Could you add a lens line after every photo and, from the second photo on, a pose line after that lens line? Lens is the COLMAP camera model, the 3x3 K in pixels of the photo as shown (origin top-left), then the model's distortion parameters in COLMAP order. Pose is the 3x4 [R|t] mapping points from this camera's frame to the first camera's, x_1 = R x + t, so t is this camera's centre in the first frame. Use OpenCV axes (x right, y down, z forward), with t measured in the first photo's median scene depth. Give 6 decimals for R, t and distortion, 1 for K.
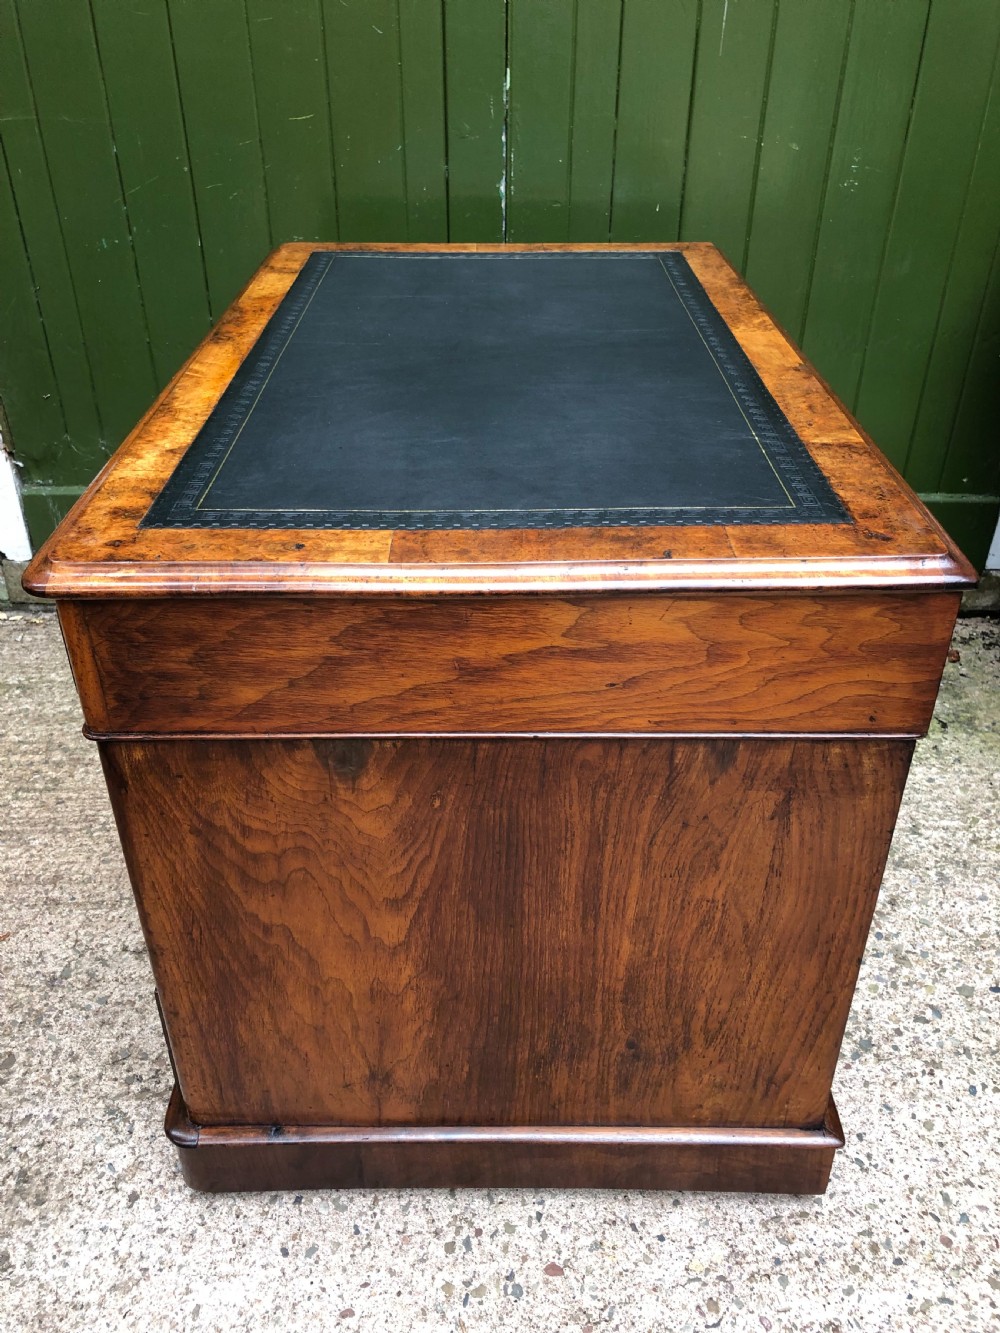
lens RADIAL K [[1100.0, 0, 493.7], [0, 1100.0, 666.2], [0, 0, 1]] dist [0.022238, -0.020609]
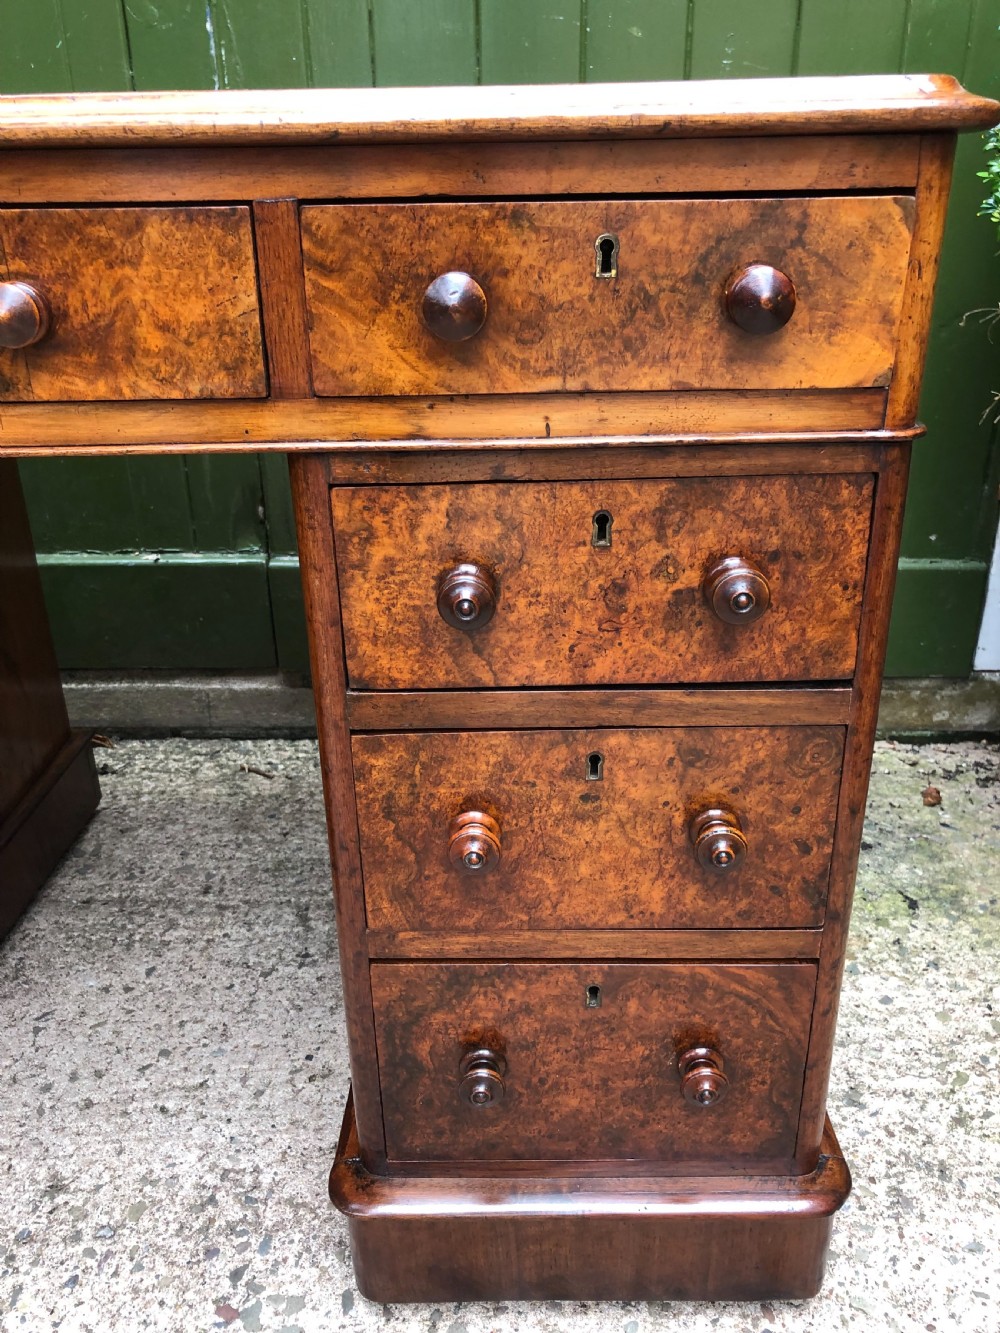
lens RADIAL K [[1100.0, 0, 508.1], [0, 1100.0, 668.4], [0, 0, 1]] dist [0.022238, -0.020609]
pose [[0.999874, -0.003454, -0.015515, 0.241027], [0.001143, 0.989207, -0.146518, 0.016154], [0.015853, 0.146482, 0.989086, 0.457792]]
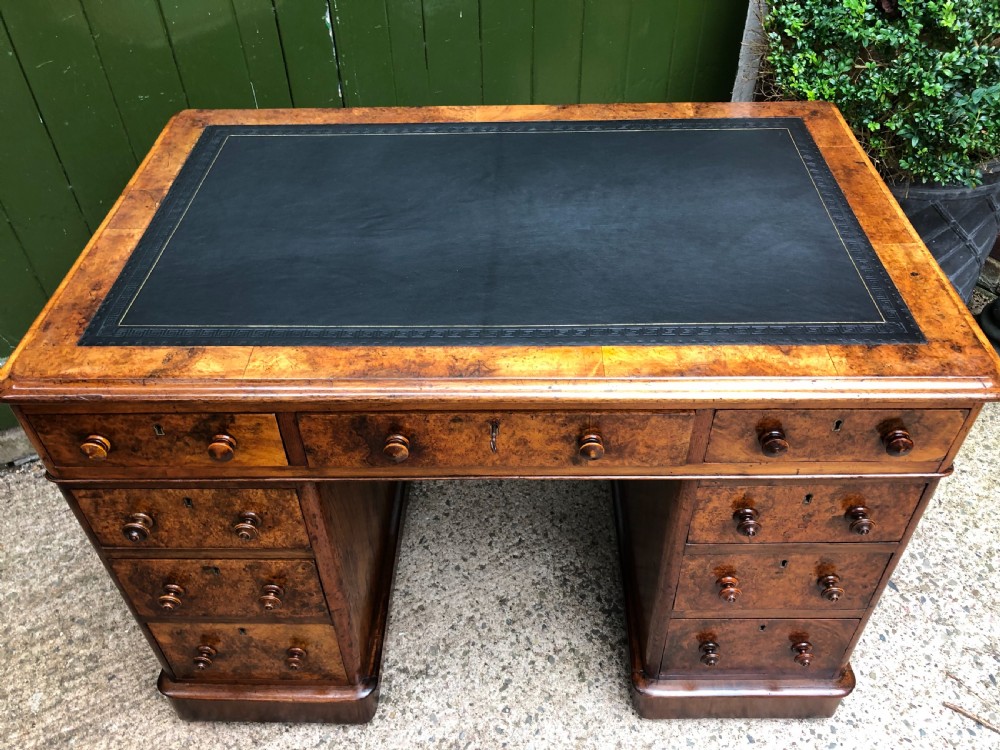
lens RADIAL K [[825.2, 0, 505.5], [0, 825.2, 383.8], [0, 0, 1]] dist [0.022238, -0.020609]
pose [[0.999939, 0.002752, -0.010735, 0.032100], [-0.000761, 0.983447, 0.181195, -0.291969], [0.011056, -0.181175, 0.983389, 0.181301]]
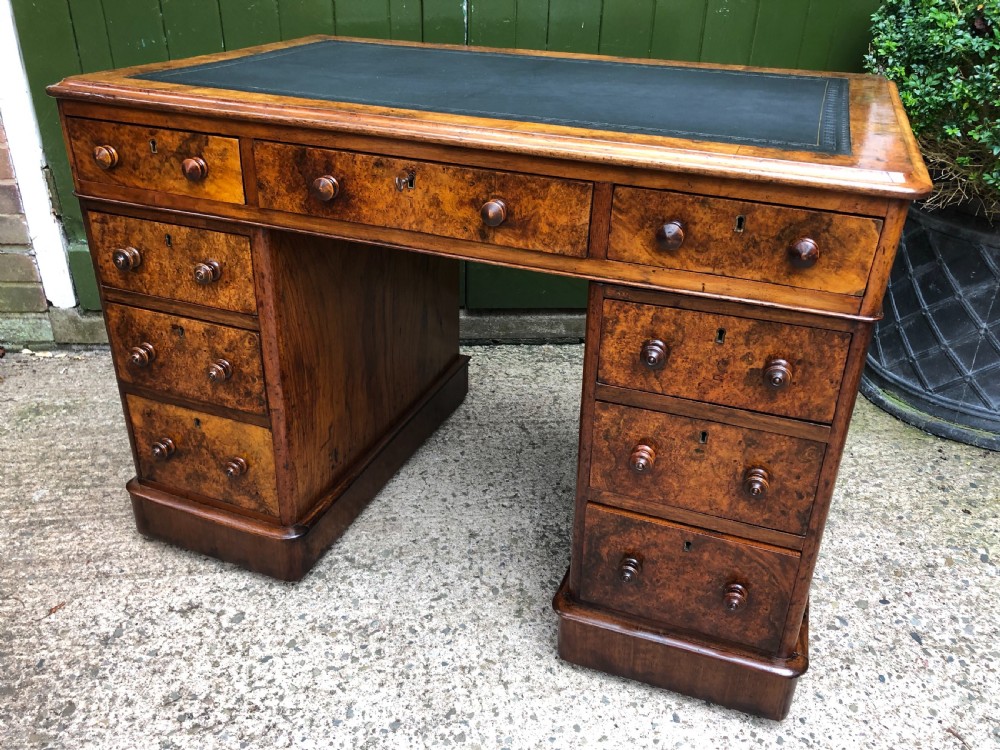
lens RADIAL K [[825.2, 0, 503.2], [0, 825.2, 364.6], [0, 0, 1]] dist [0.022238, -0.020609]
pose [[0.938047, 0.193431, -0.287493, 0.295725], [-0.217291, 0.974655, -0.053223, 0.006052], [0.269911, 0.112395, 0.956303, 0.187626]]
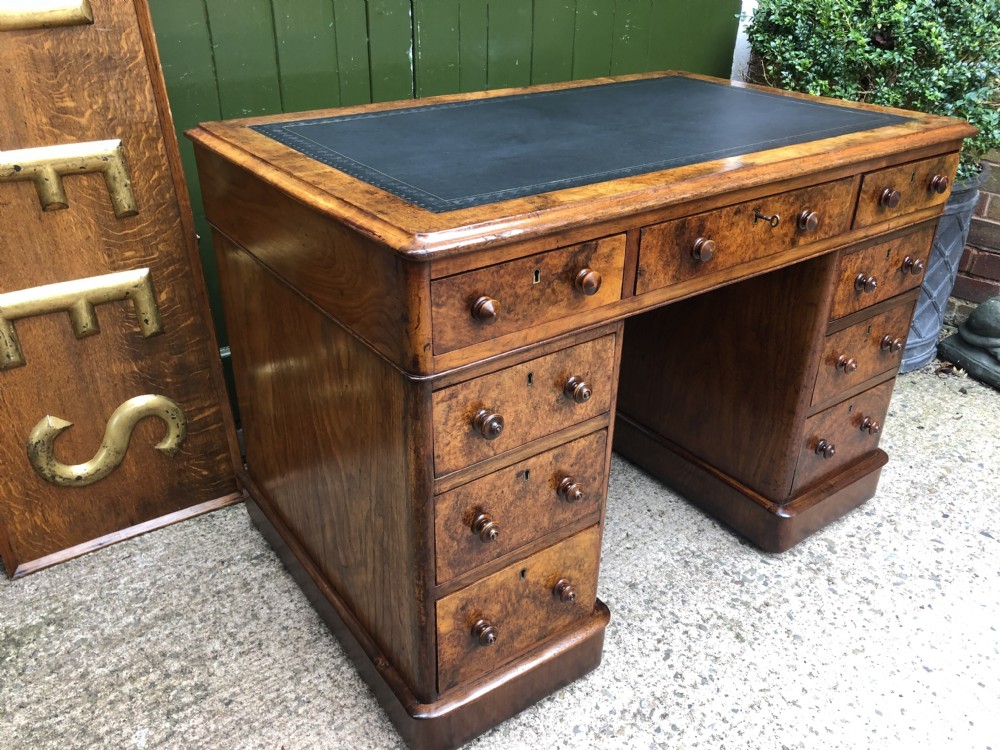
lens RADIAL K [[825.2, 0, 508.2], [0, 825.2, 380.4], [0, 0, 1]] dist [0.022238, -0.020609]
pose [[0.807151, -0.265189, 0.527429, -0.582900], [0.301282, 0.953360, 0.018278, -0.093846], [-0.507677, 0.144151, 0.849403, 0.275562]]
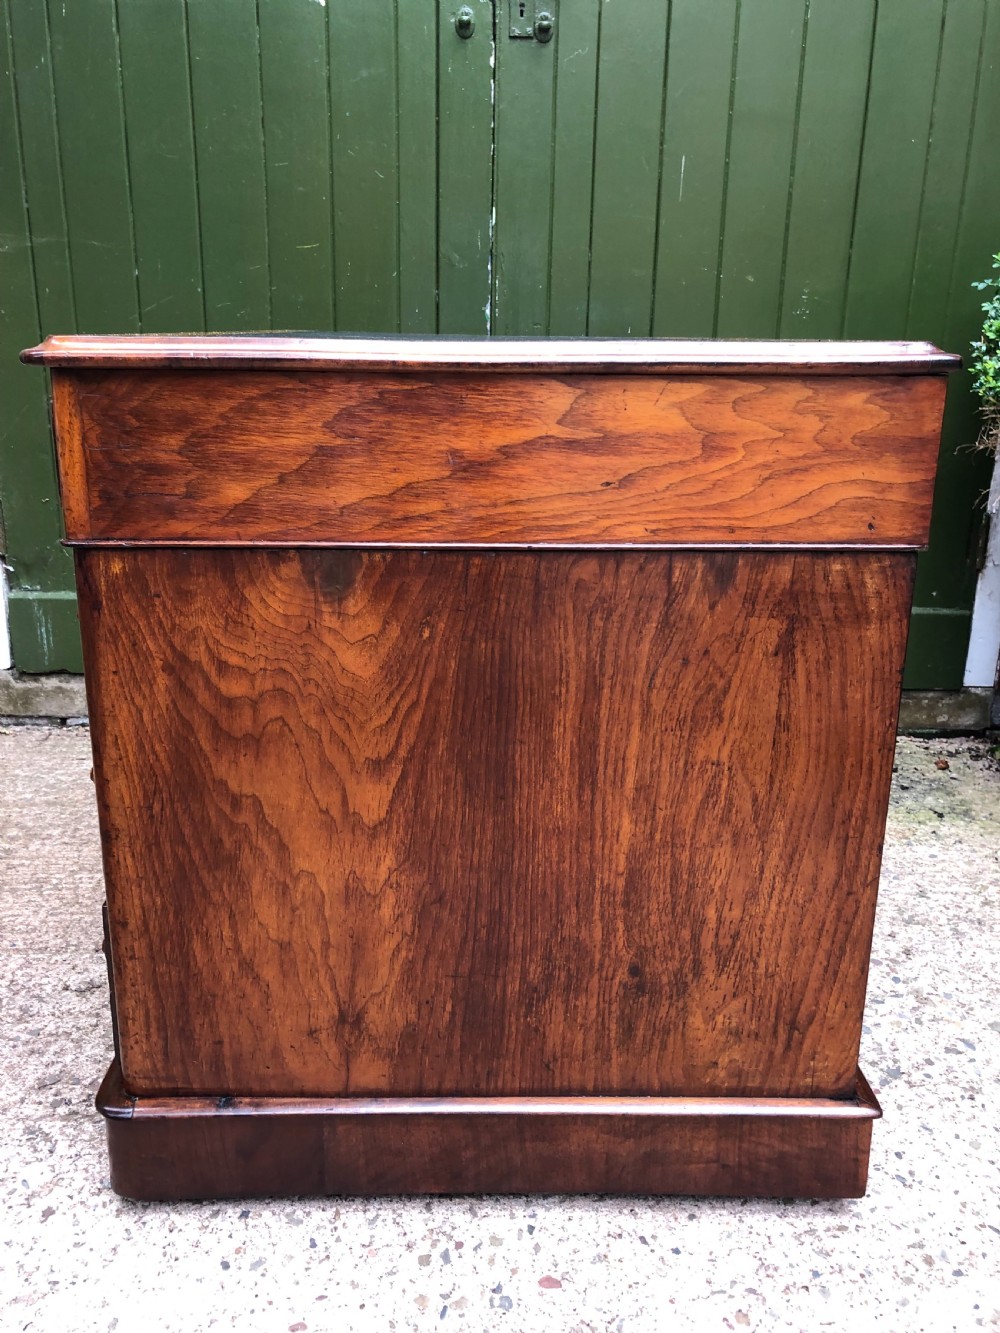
lens RADIAL K [[1100.0, 0, 492.2], [0, 1100.0, 654.3], [0, 0, 1]] dist [0.022238, -0.020609]
pose [[0.999733, 0.010663, 0.020490, -0.008032], [-0.004498, 0.959966, -0.280079, 0.244301], [-0.022656, 0.279913, 0.959758, 0.052528]]
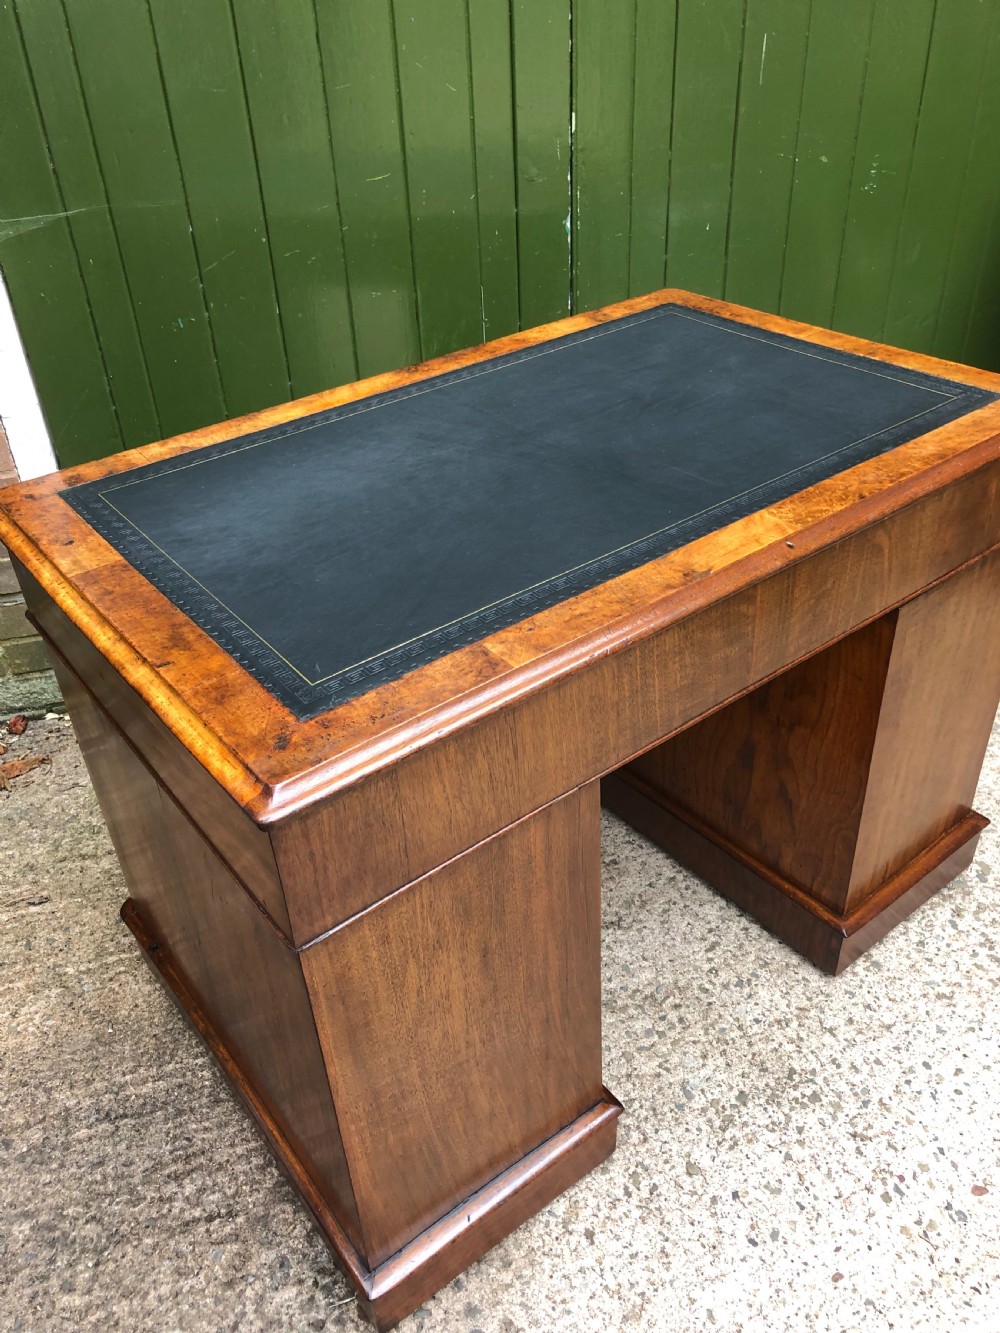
lens RADIAL K [[1100.0, 0, 490.8], [0, 1100.0, 666.6], [0, 0, 1]] dist [0.022238, -0.020609]
pose [[0.964342, -0.183974, 0.190259, -0.412254], [0.179868, 0.982926, 0.038784, -0.090661], [-0.194146, -0.003180, 0.980968, -0.016296]]
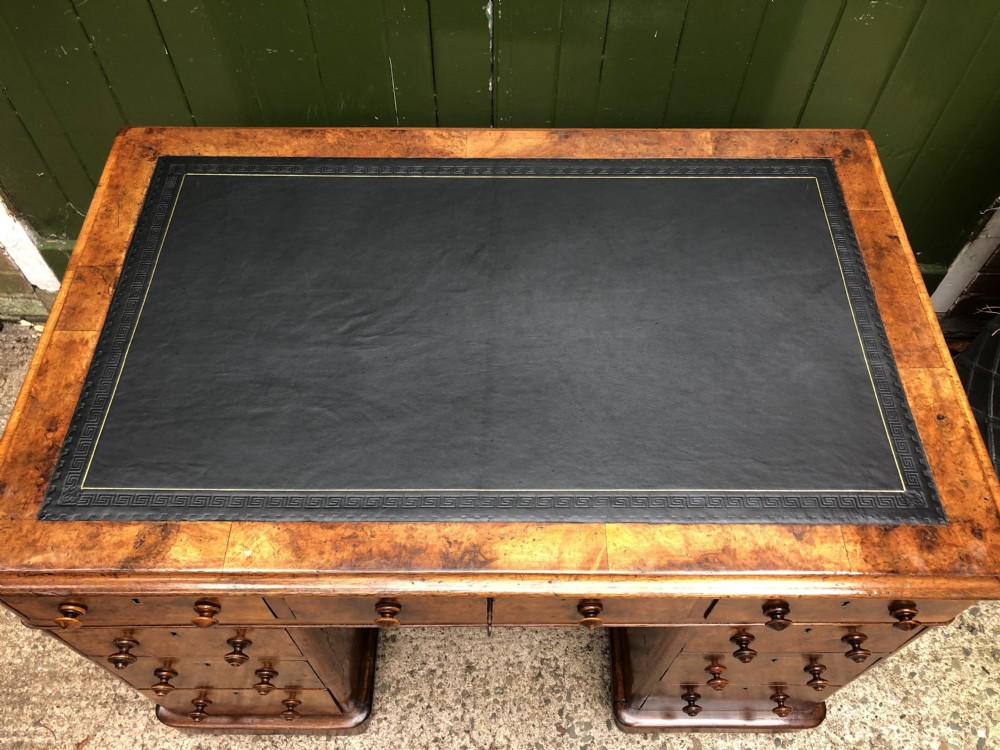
lens RADIAL K [[825.2, 0, 511.1], [0, 825.2, 369.2], [0, 0, 1]] dist [0.022238, -0.020609]
pose [[0.999792, 0.009857, 0.017847, 0.020224], [-0.016218, 0.914959, 0.403221, -0.531943], [-0.012355, -0.403426, 0.914929, 0.303248]]
